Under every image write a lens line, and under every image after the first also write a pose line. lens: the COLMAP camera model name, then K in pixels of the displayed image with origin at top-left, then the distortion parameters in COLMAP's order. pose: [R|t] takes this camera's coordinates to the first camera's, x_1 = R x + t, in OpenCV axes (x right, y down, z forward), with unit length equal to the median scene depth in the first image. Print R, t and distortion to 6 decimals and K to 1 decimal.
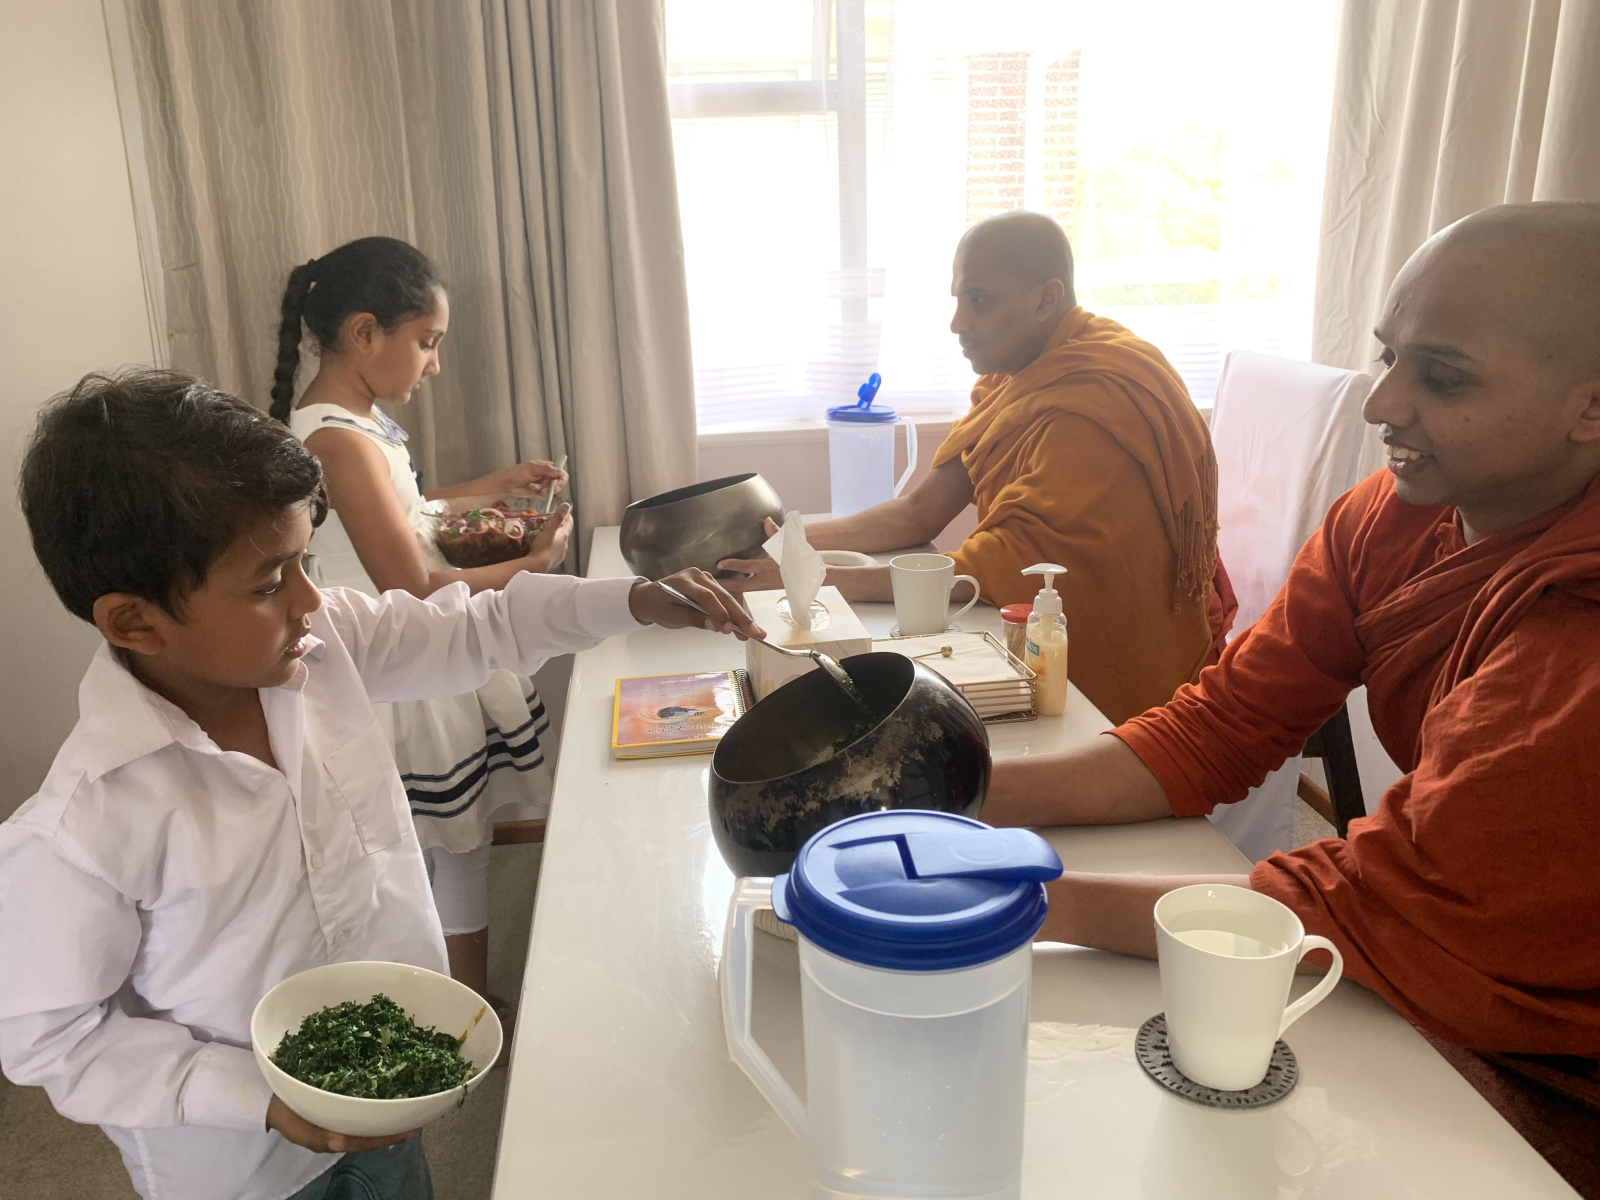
lens RADIAL K [[1192.8, 0, 773.2], [0, 1192.8, 620.2], [0, 0, 1]] dist [0.036466, -0.059350]
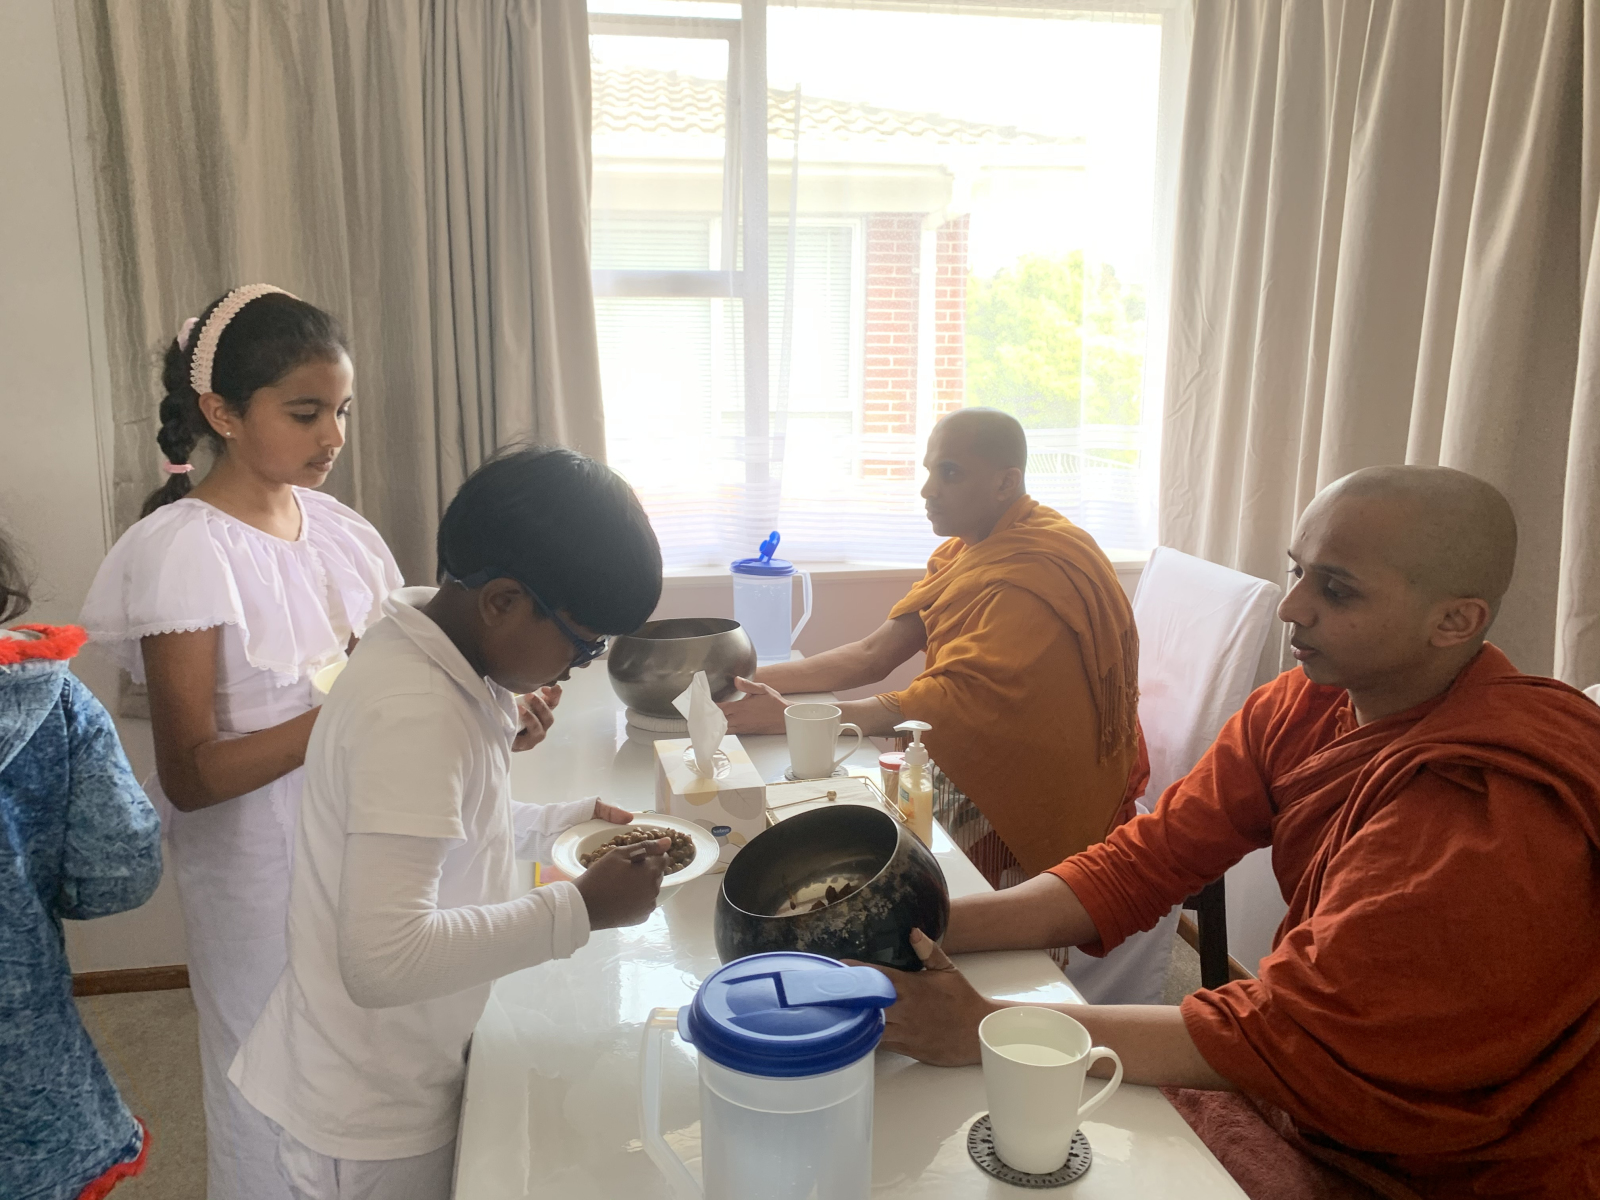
lens RADIAL K [[1192.8, 0, 773.2], [0, 1192.8, 620.2], [0, 0, 1]] dist [0.036466, -0.059350]
pose [[0.996812, 0.015001, 0.078364, -0.001898], [-0.007987, 0.995994, -0.089067, -0.026676], [-0.079386, 0.088157, 0.992938, -0.102357]]
